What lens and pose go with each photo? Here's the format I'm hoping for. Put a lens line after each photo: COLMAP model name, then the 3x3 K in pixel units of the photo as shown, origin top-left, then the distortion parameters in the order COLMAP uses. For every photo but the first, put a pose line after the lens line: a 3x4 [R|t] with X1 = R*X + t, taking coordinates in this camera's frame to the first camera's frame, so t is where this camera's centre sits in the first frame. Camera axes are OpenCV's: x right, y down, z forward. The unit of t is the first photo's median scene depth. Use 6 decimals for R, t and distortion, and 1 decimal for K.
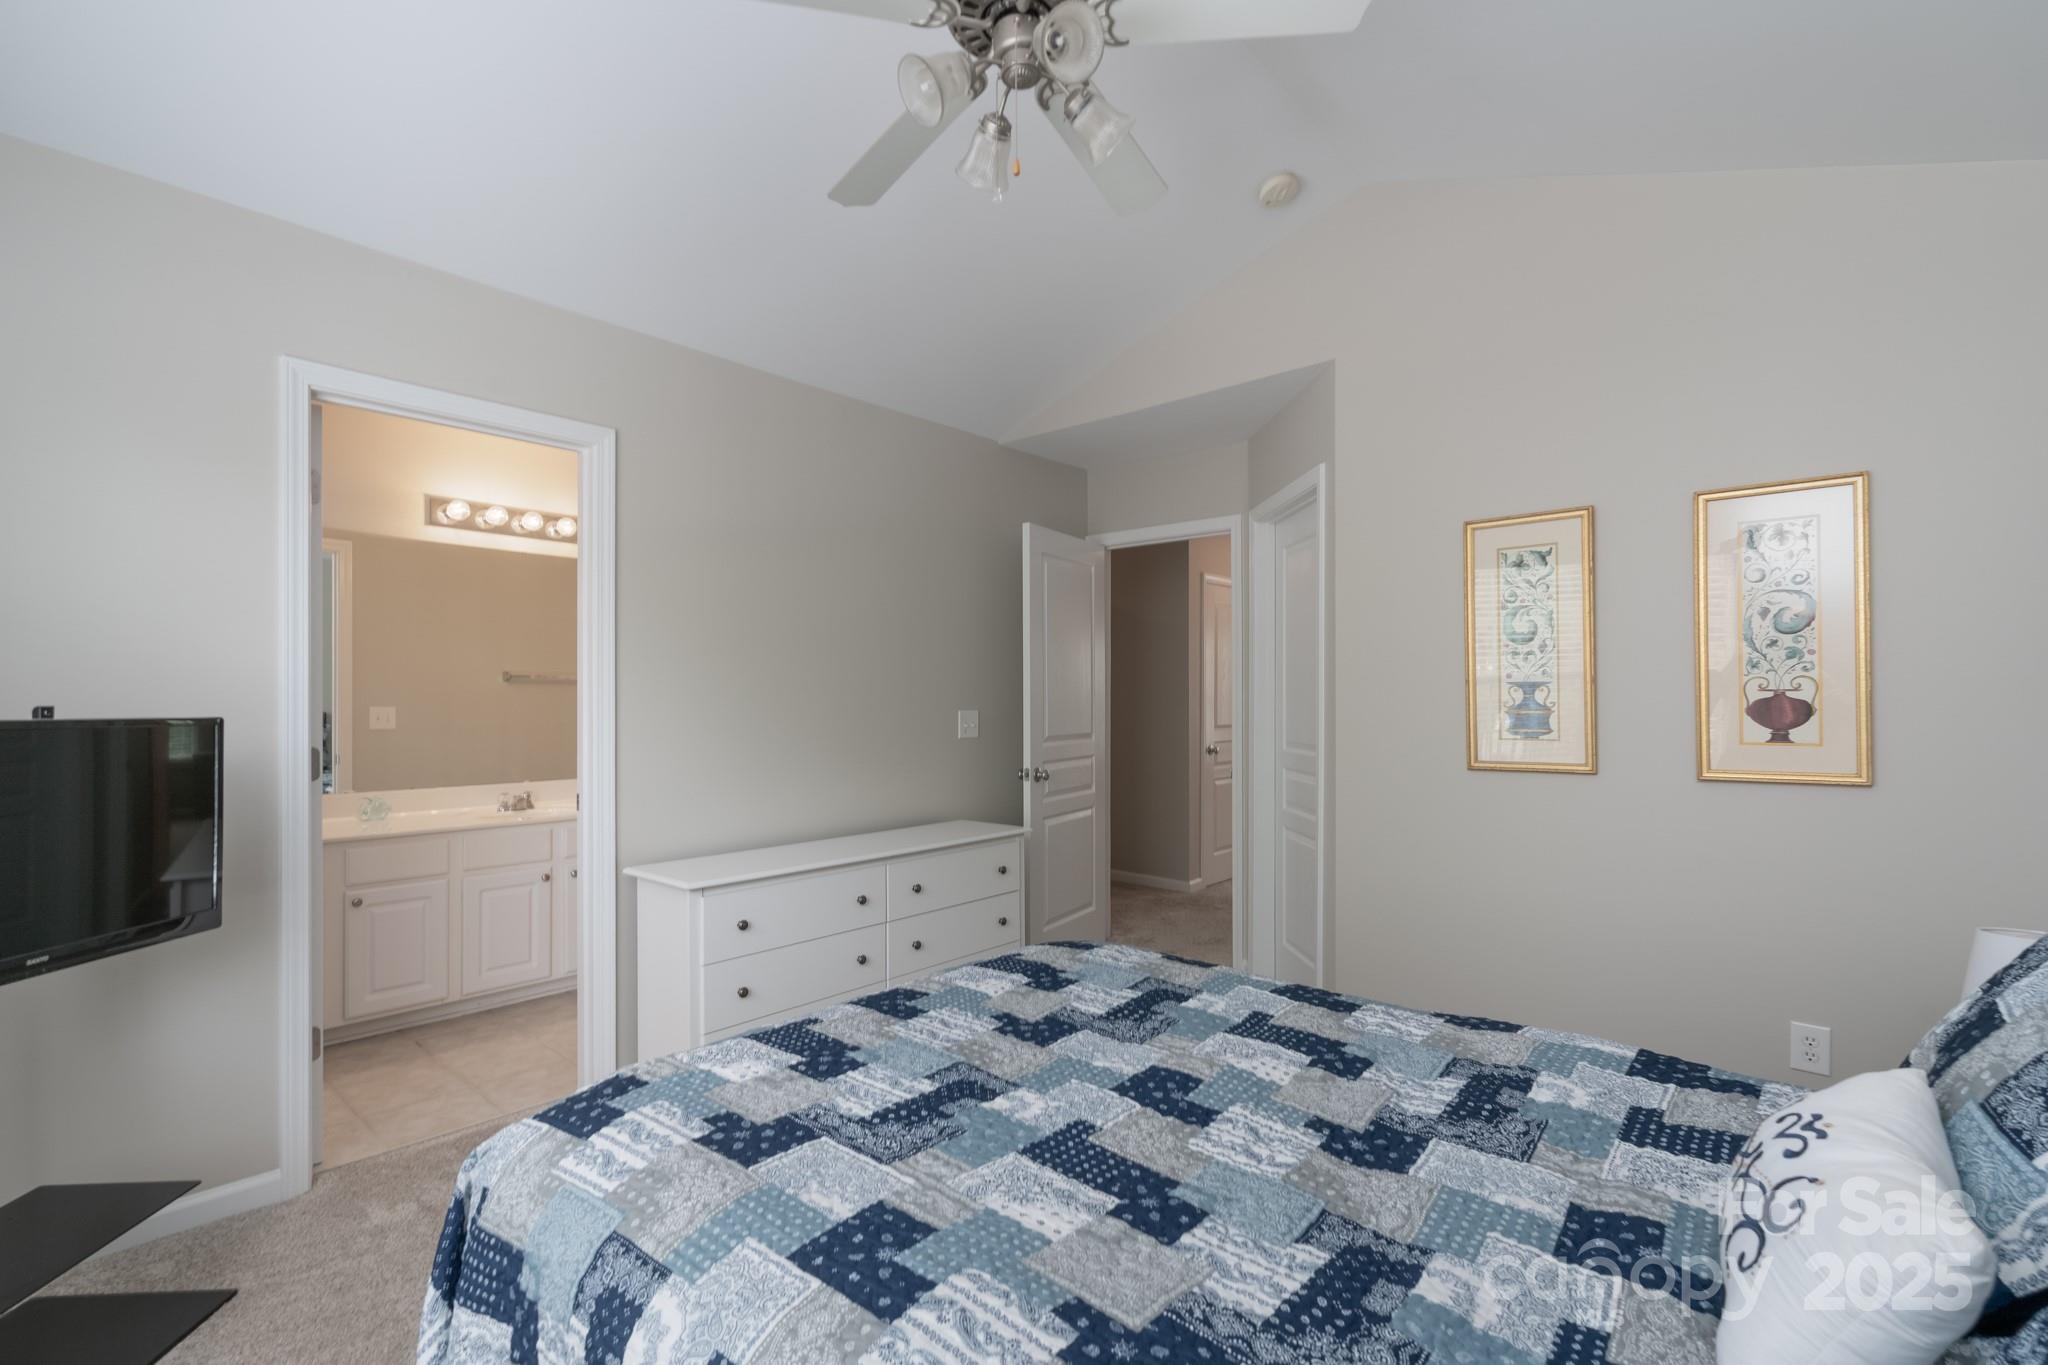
lens RADIAL K [[918.4, 0, 1031.4], [0, 918.4, 695.6], [0, 0, 1]] dist [-0.004415, 0.000241]
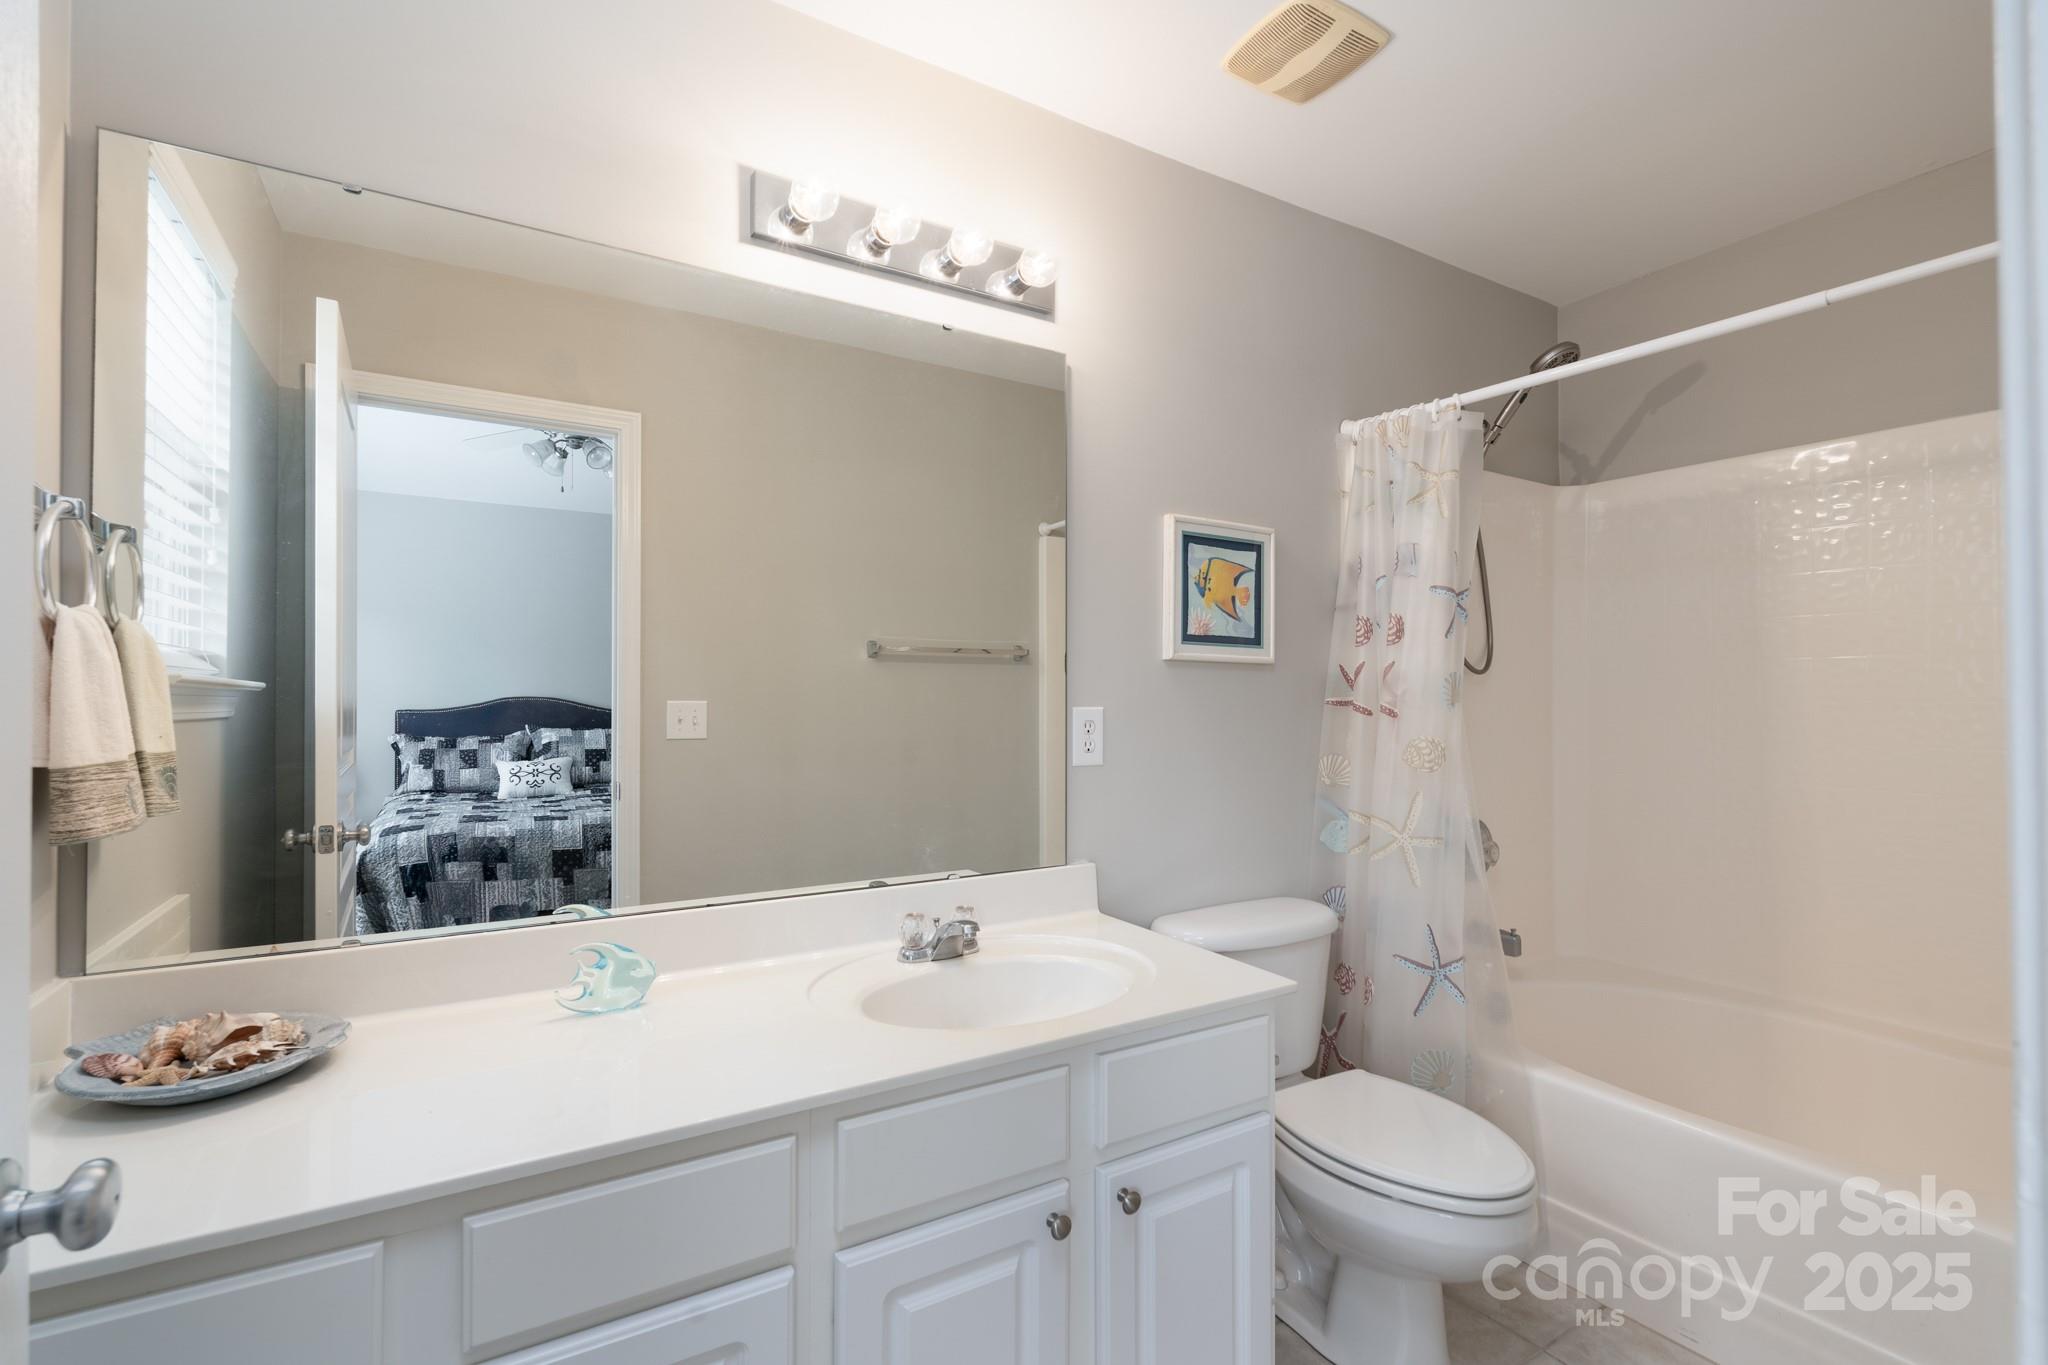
lens RADIAL K [[918.4, 0, 1020.6], [0, 918.4, 687.7], [0, 0, 1]] dist [-0.004415, 0.000241]
pose [[0.951163, -0.004911, -0.308649, -0.400451], [0.002934, 0.999972, -0.006869, 0.011241], [0.308674, 0.005628, 0.951151, 0.624231]]
